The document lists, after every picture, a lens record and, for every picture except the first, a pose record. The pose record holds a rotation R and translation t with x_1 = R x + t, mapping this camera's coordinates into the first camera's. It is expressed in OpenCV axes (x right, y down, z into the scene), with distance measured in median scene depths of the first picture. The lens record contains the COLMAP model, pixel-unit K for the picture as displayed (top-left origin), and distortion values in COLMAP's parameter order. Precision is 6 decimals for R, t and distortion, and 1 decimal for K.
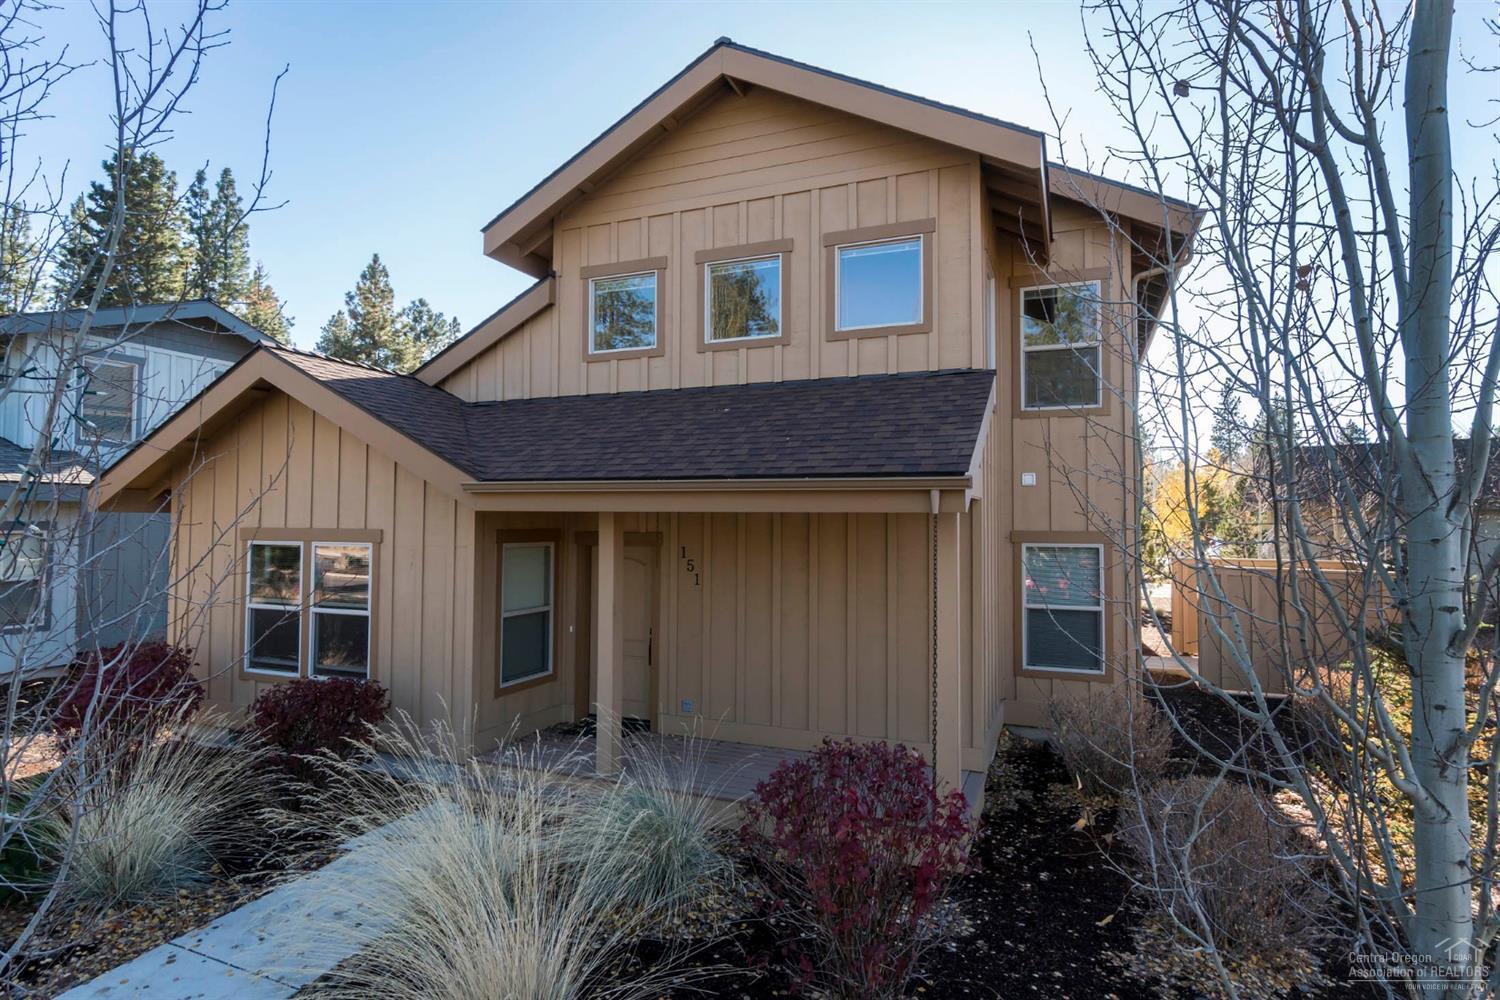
lens RADIAL K [[767.3, 0, 750.3], [0, 767.3, 497.7], [0, 0, 1]] dist [0.003536, -0.000052]
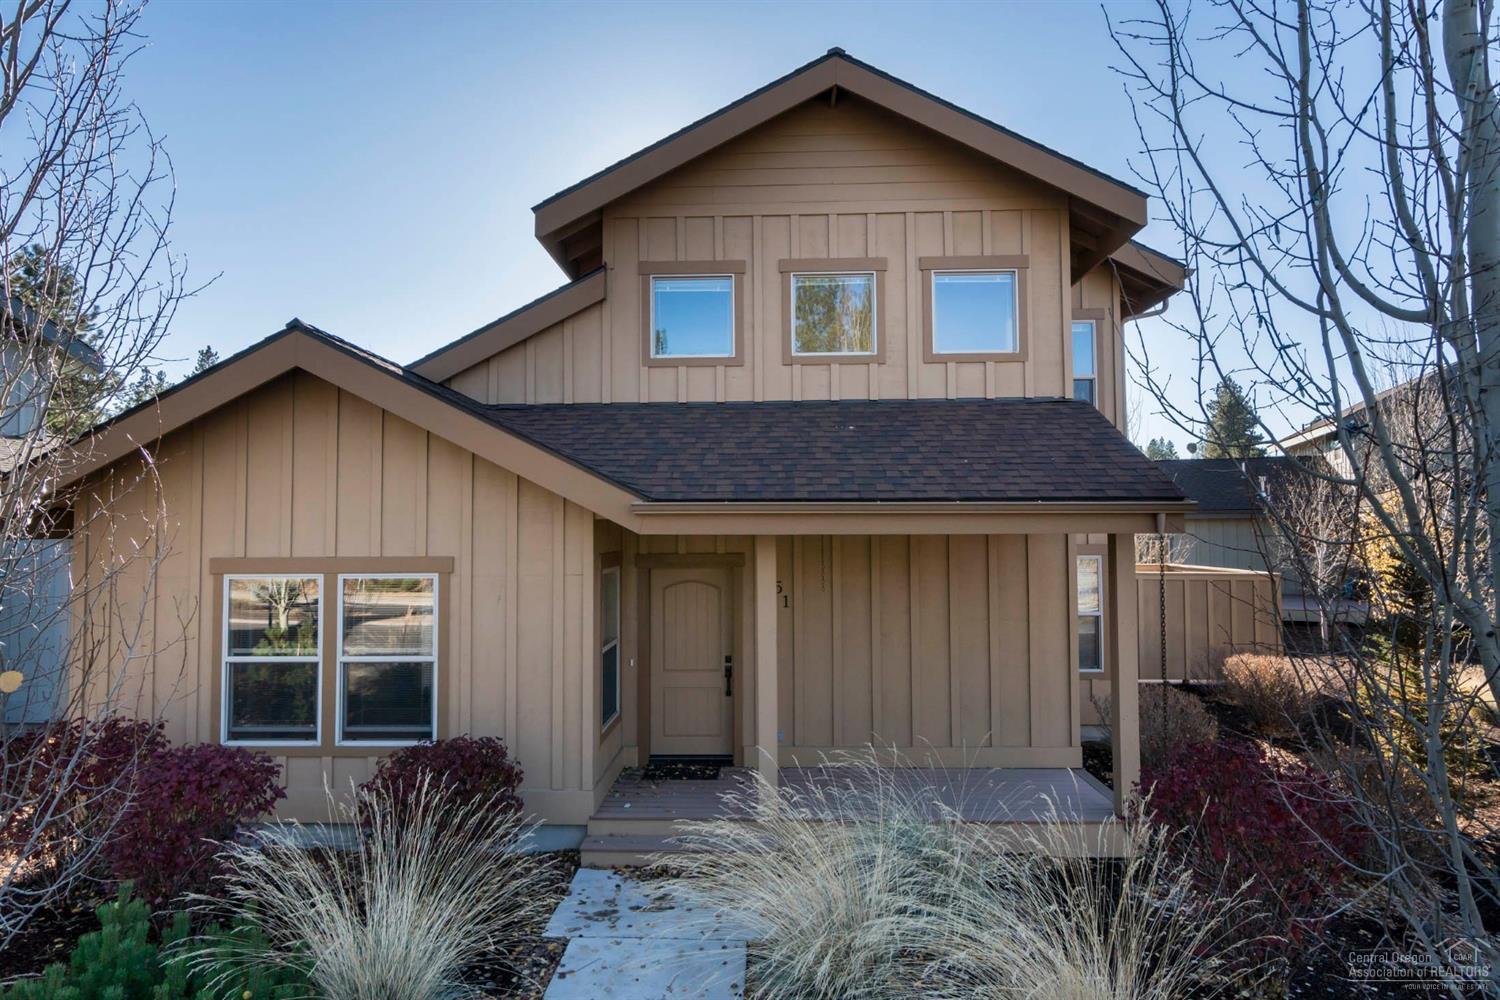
lens RADIAL K [[819.1, 0, 750.1], [0, 819.1, 500.3], [0, 0, 1]] dist [-0.003983, 0.000103]
pose [[0.941183, 0.001468, 0.337895, -0.482975], [0.000548, 0.999983, -0.005869, -0.015147], [-0.337898, 0.005709, 0.941165, 0.056350]]
